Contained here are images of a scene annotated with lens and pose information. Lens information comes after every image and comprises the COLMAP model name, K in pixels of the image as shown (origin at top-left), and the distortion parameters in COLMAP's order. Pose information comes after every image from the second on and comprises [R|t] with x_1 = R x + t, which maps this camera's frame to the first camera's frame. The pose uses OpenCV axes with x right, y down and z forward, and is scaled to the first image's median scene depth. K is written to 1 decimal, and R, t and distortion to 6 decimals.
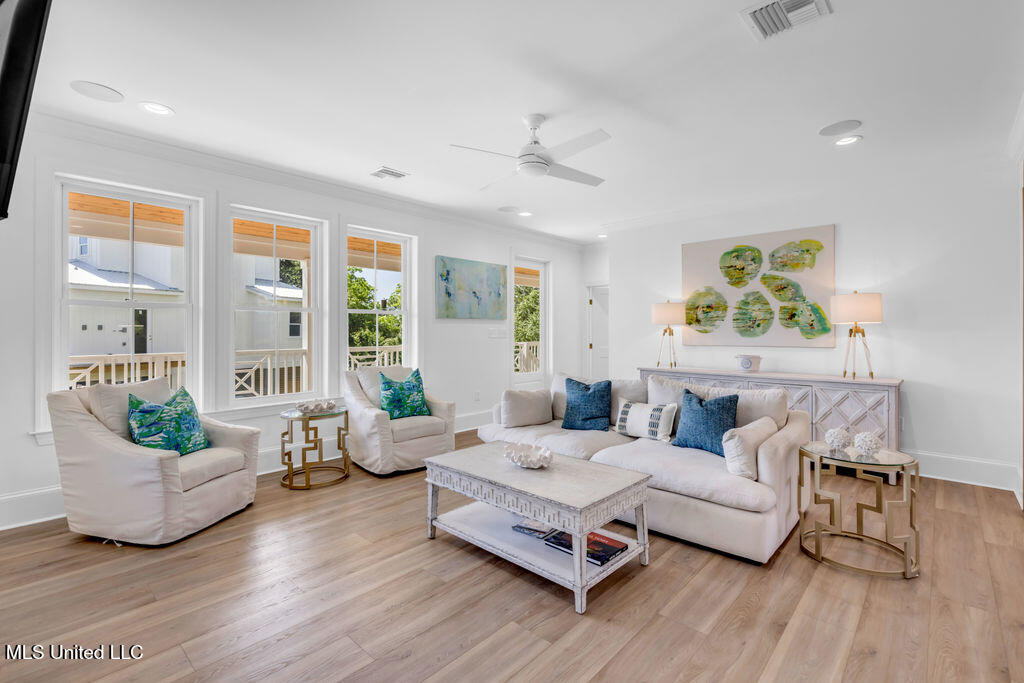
lens RADIAL K [[465.3, 0, 516.5], [0, 465.3, 333.4], [0, 0, 1]] dist [0.005709, -0.002494]
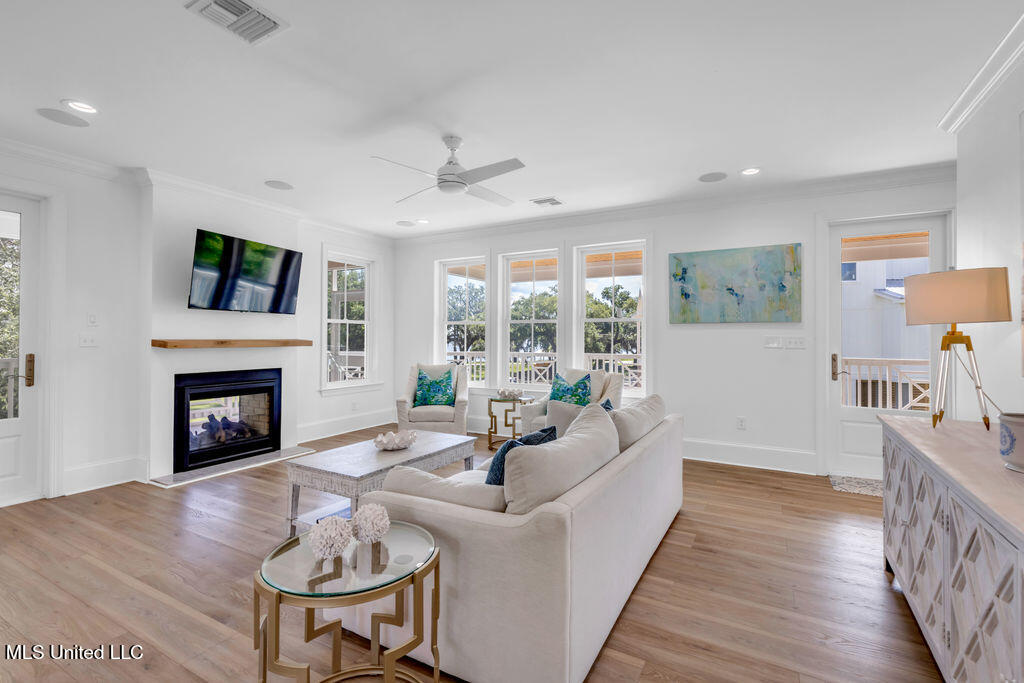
lens RADIAL K [[465.3, 0, 522.5], [0, 465.3, 338.1], [0, 0, 1]] dist [0.005709, -0.002494]
pose [[0.238887, 0.001508, -0.971046, 0.623043], [-0.008108, 0.999967, -0.000442, -0.002174], [0.971013, 0.007979, 0.238892, 0.500590]]
